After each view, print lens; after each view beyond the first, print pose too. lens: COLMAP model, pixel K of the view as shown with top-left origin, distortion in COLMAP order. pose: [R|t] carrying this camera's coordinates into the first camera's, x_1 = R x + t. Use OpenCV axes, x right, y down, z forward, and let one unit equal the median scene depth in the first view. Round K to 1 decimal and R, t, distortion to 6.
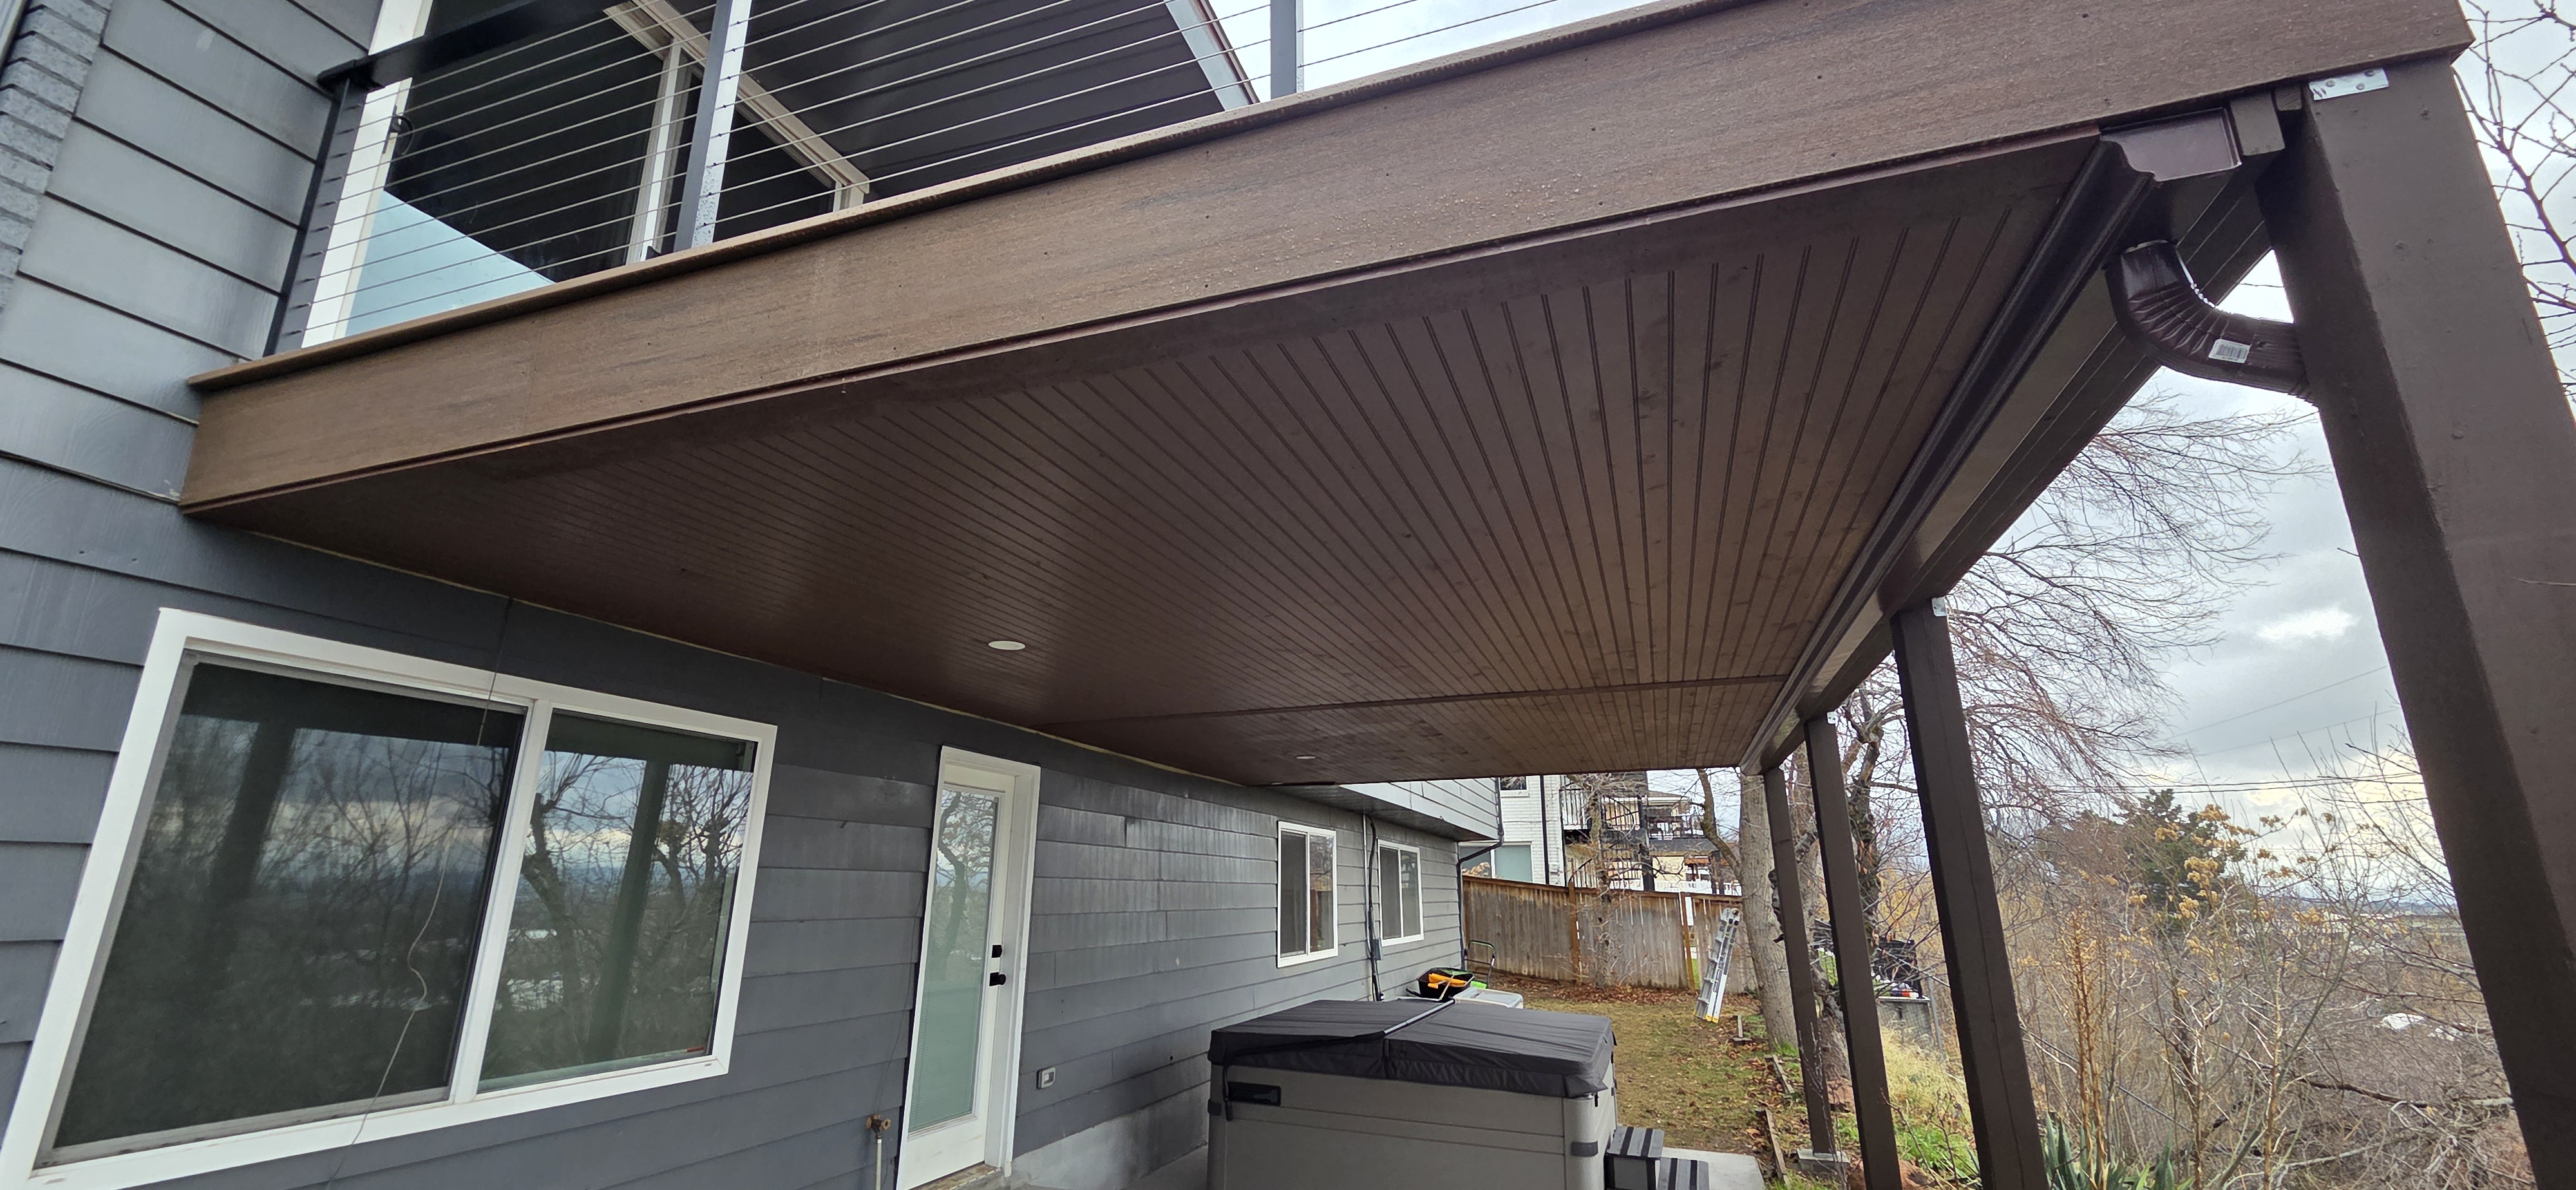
lens RADIAL K [[1045.6, 0, 1292.8], [0, 1045.6, 602.1], [0, 0, 1]] dist [-0.001839, -0.000223]
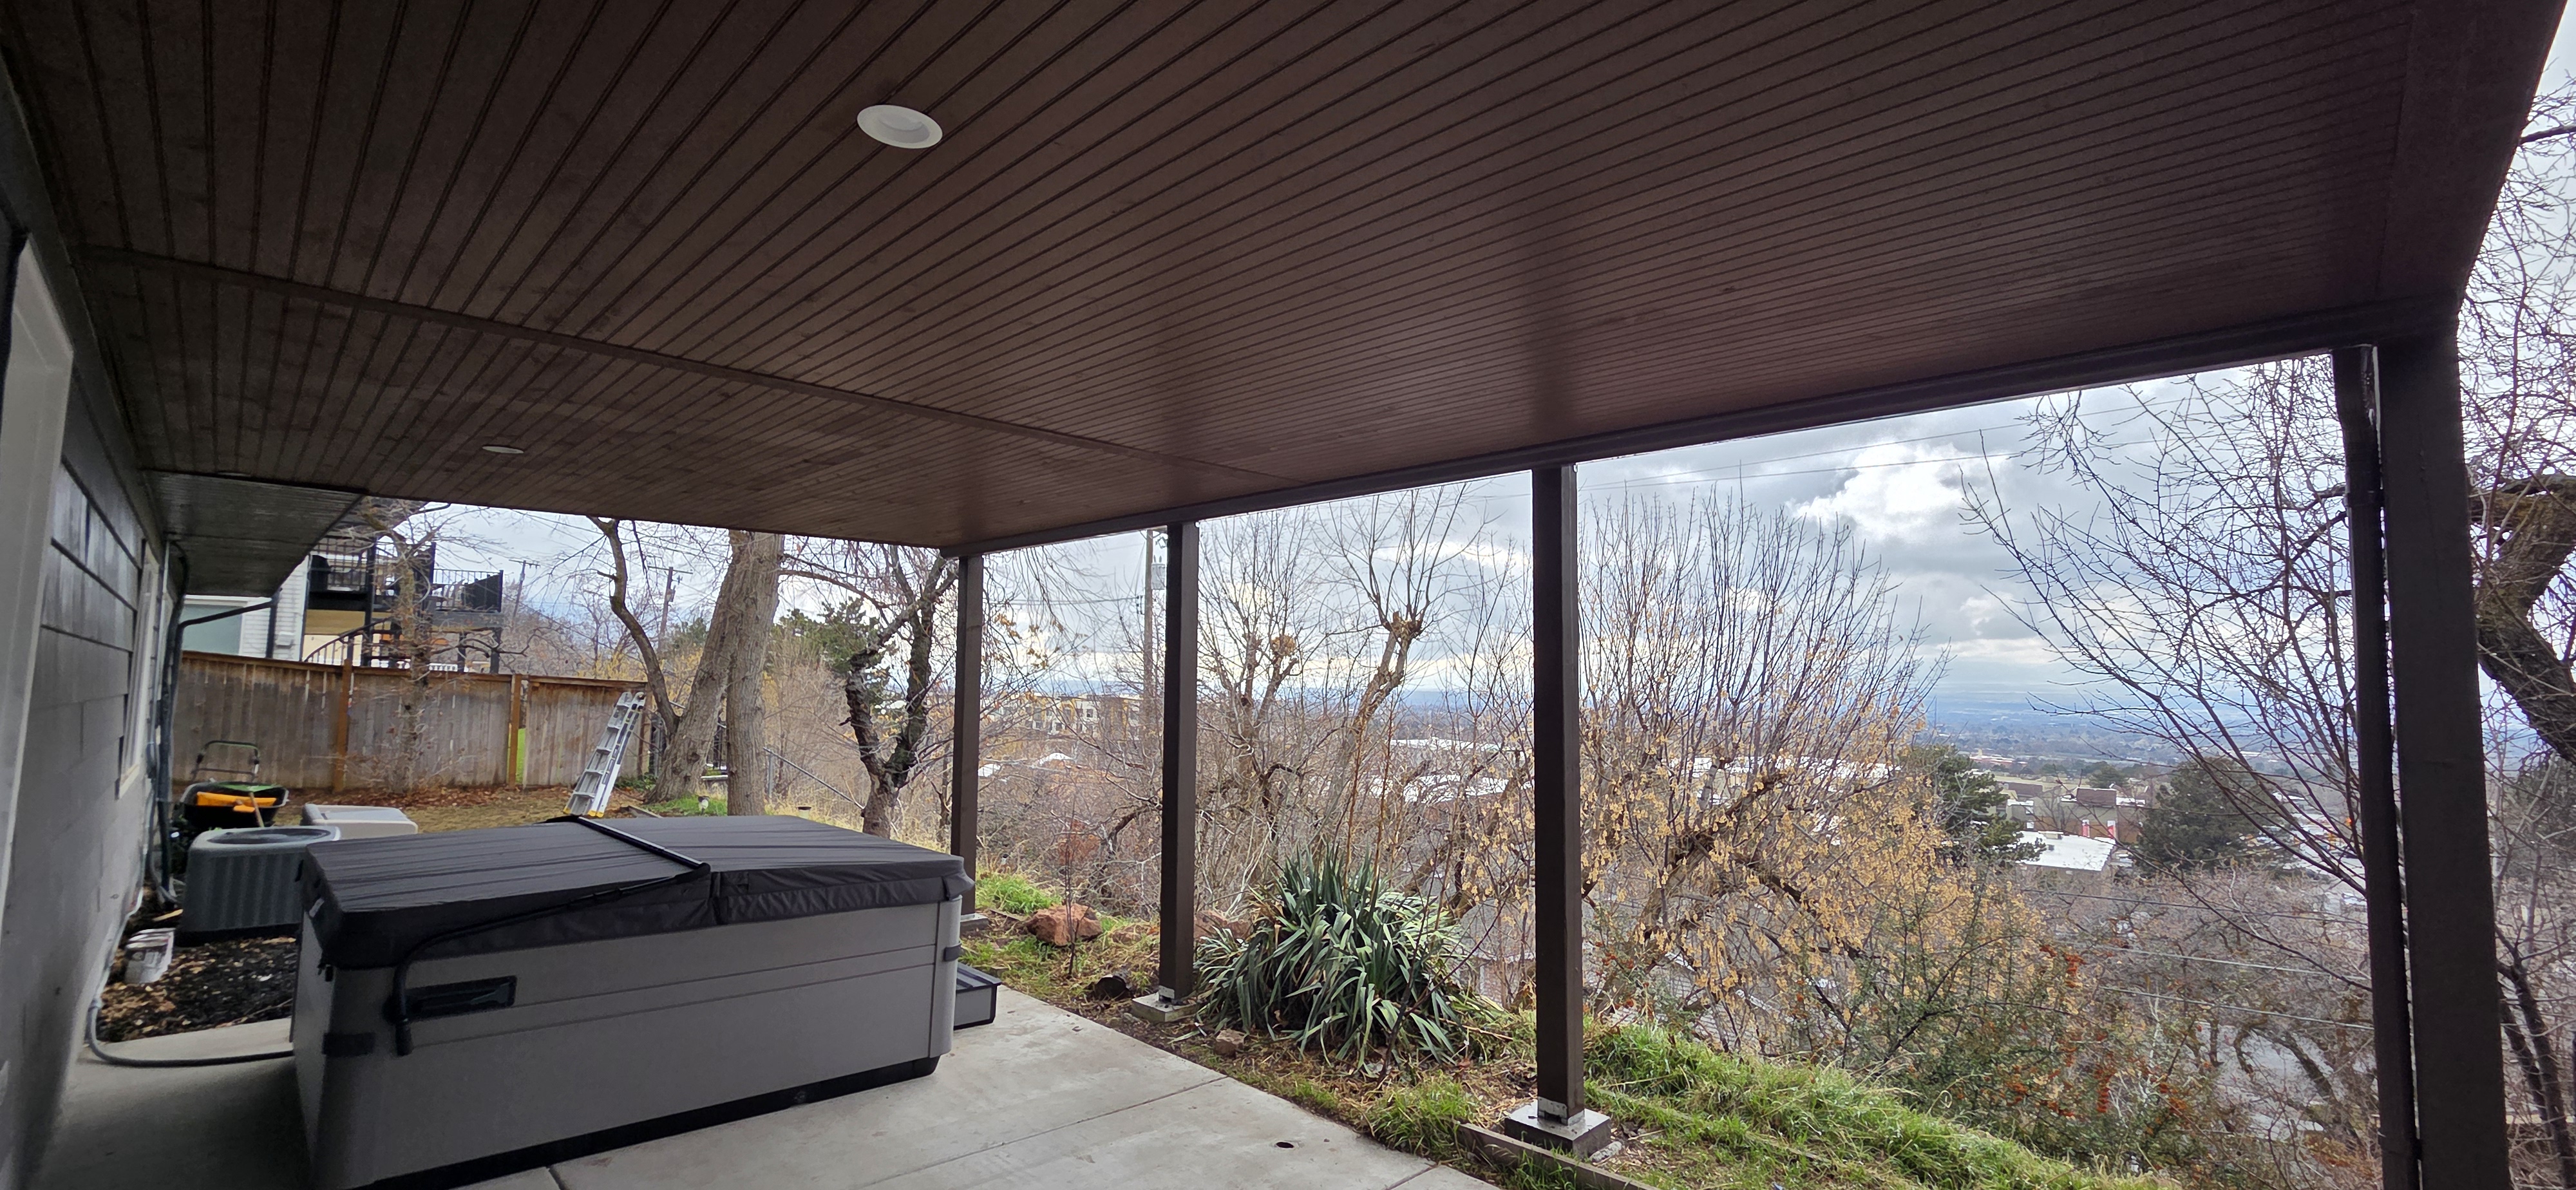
lens RADIAL K [[1045.6, 0, 1292.8], [0, 1045.6, 602.1], [0, 0, 1]] dist [-0.001839, -0.000223]
pose [[0.424346, 0.075232, 0.902370, -0.215166], [-0.253306, 0.966618, 0.038530, 0.061718], [-0.869348, -0.244926, 0.429237, 0.217073]]
